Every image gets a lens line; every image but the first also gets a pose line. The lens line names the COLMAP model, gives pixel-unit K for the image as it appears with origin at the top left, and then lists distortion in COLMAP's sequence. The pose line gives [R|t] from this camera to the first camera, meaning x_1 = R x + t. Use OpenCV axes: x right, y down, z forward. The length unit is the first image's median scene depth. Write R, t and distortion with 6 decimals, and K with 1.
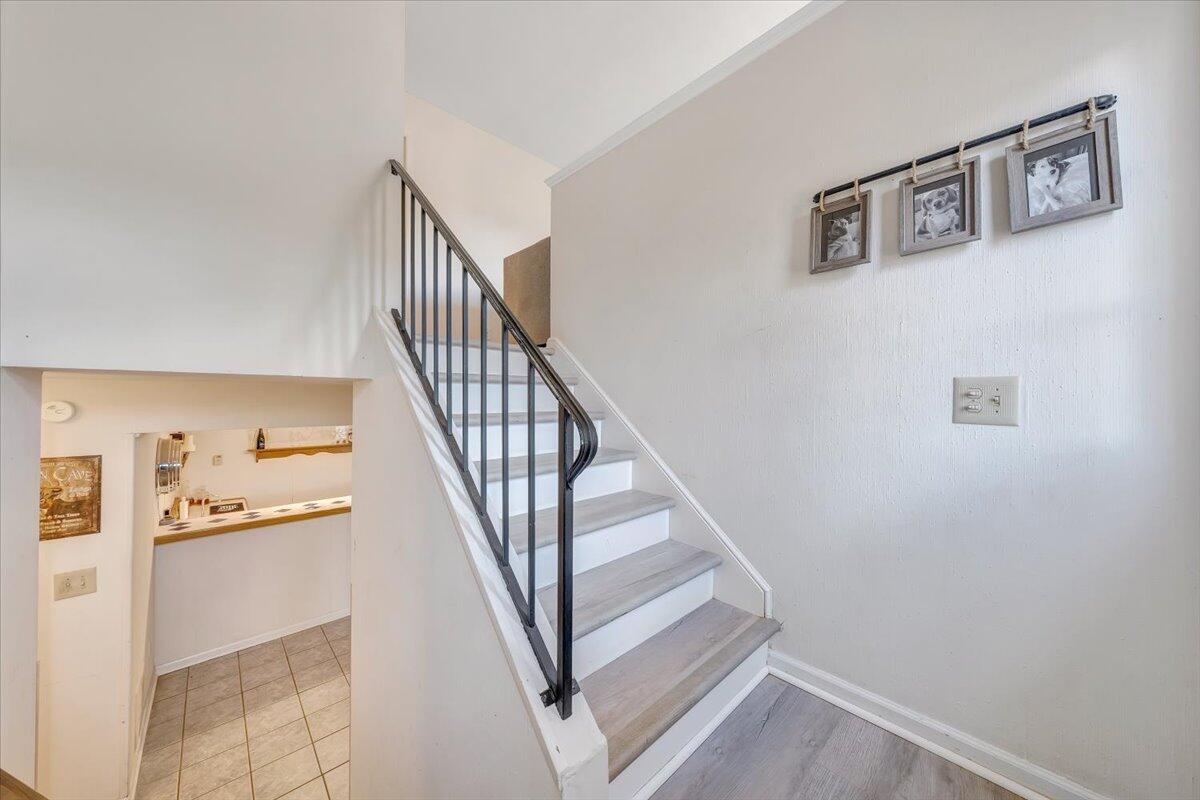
lens RADIAL K [[409.8, 0, 591.6], [0, 409.8, 401.6], [0, 0, 1]] dist [-0.001514, -0.000050]
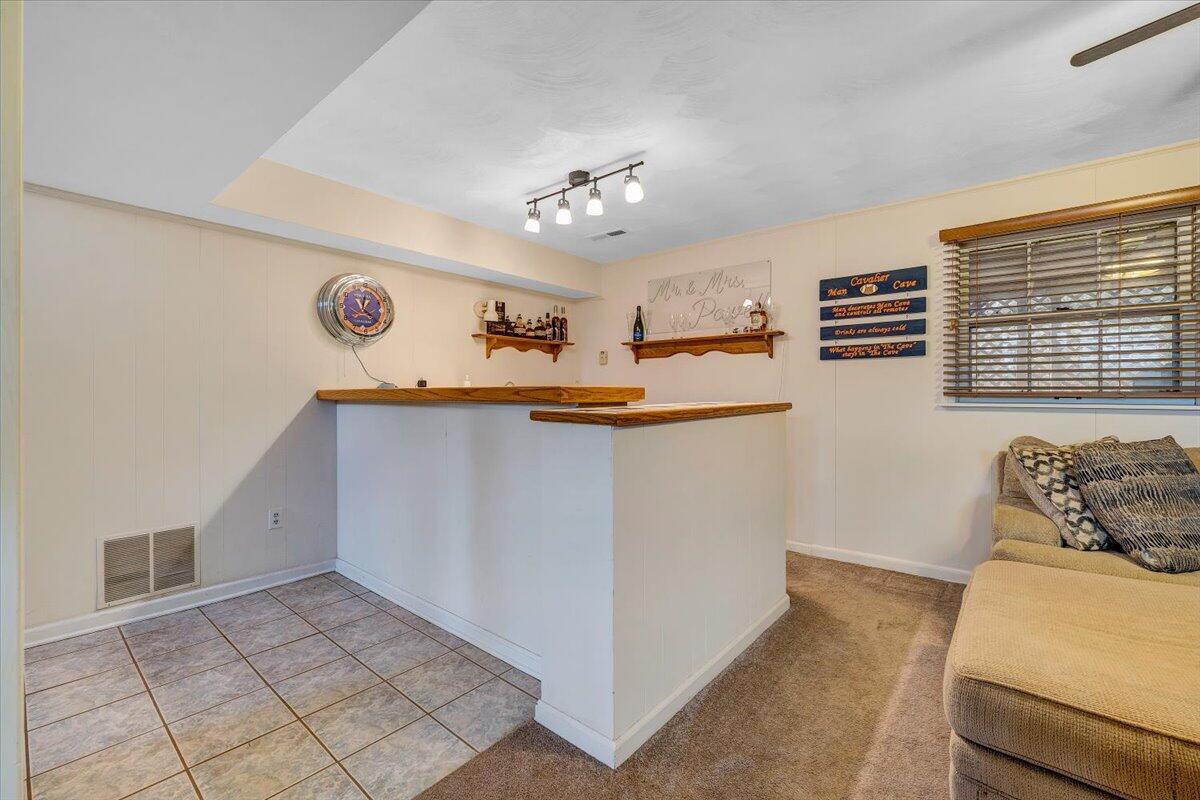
lens RADIAL K [[501.4, 0, 589.3], [0, 501.4, 392.2], [0, 0, 1]] dist [-0.000770, 0.000132]
pose [[0.105375, -0.000201, -0.994433, -0.025083], [-0.001048, 0.999999, -0.000313, 0.195917], [0.994432, 0.001075, 0.105375, 0.839874]]
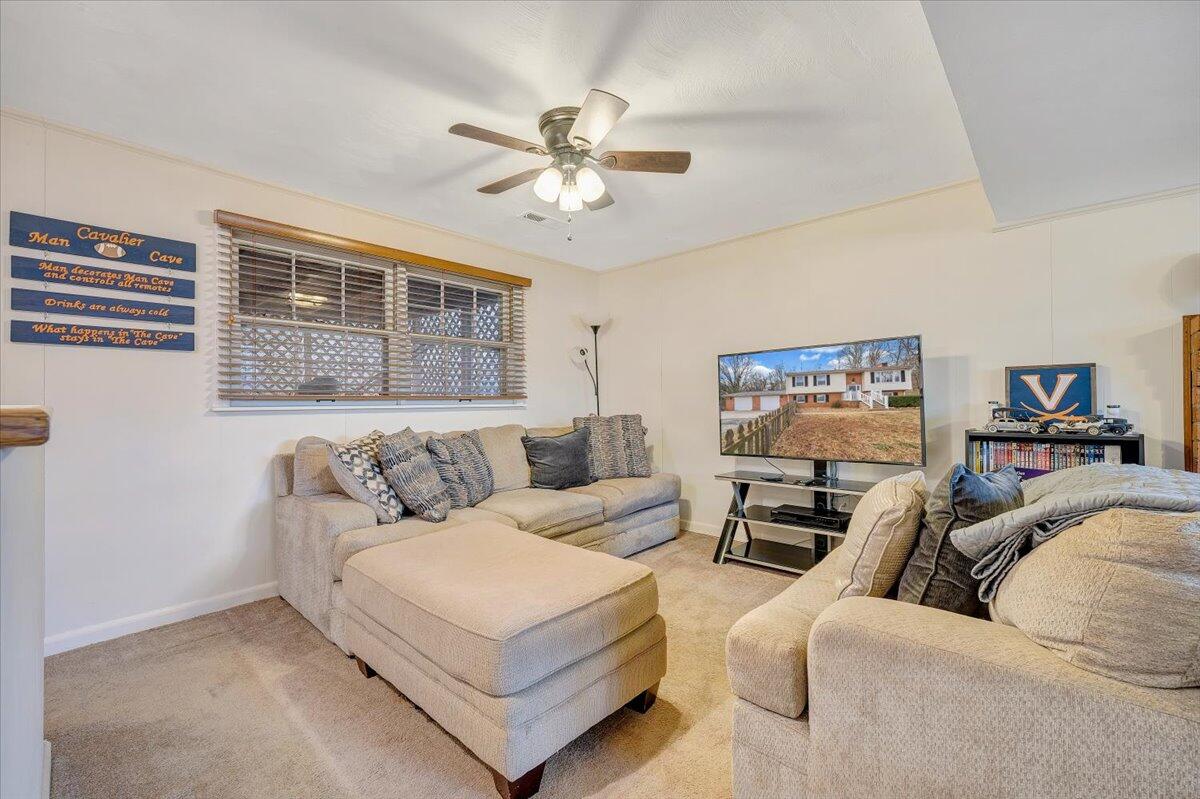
lens RADIAL K [[501.4, 0, 599.2], [0, 501.4, 398.2], [0, 0, 1]] dist [-0.000770, 0.000132]
pose [[0.997382, -0.008810, 0.071775, -0.196594], [0.009545, 0.999905, -0.009903, 0.206400], [-0.071680, 0.010563, 0.997372, 0.780821]]
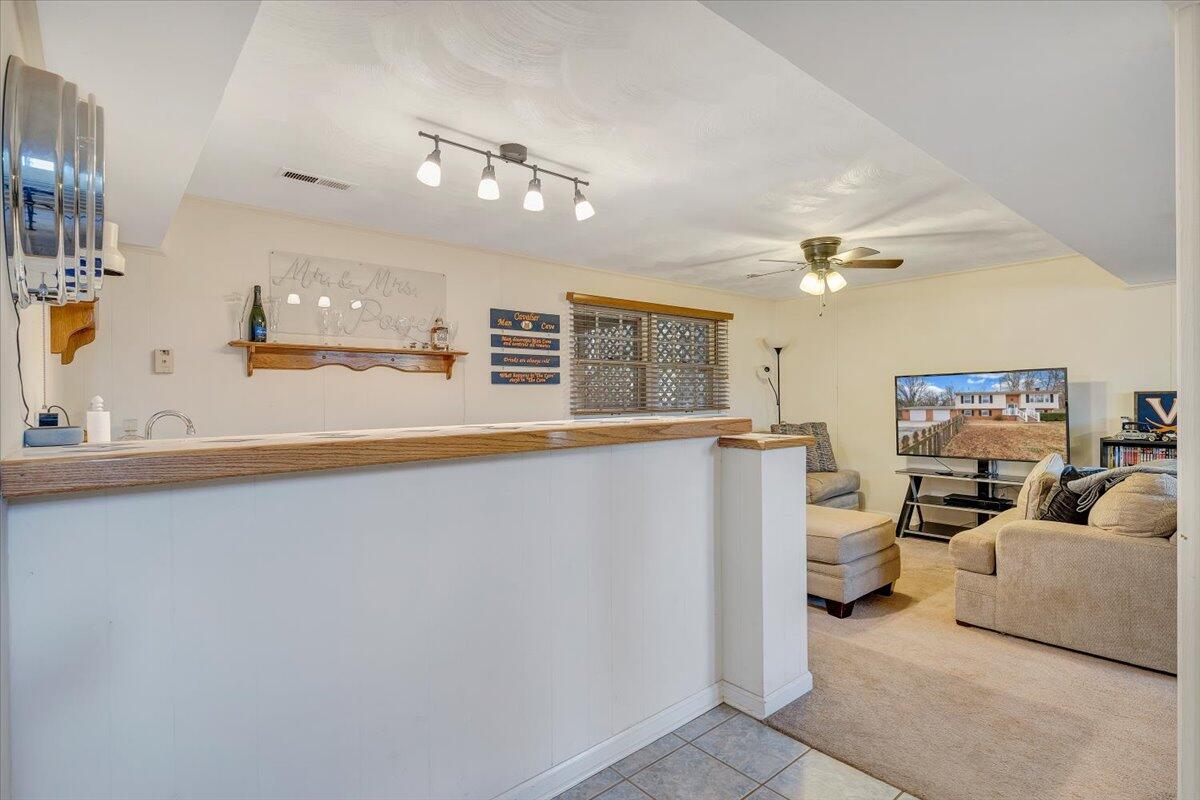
lens RADIAL K [[597.9, 0, 596.5], [0, 597.9, 402.4], [0, 0, 1]] dist [0.001529, -0.000327]
pose [[0.998827, -0.010171, -0.047349, -0.439720], [0.010553, 0.999914, 0.007825, 0.175087], [0.047266, -0.008316, 0.998848, 0.413406]]
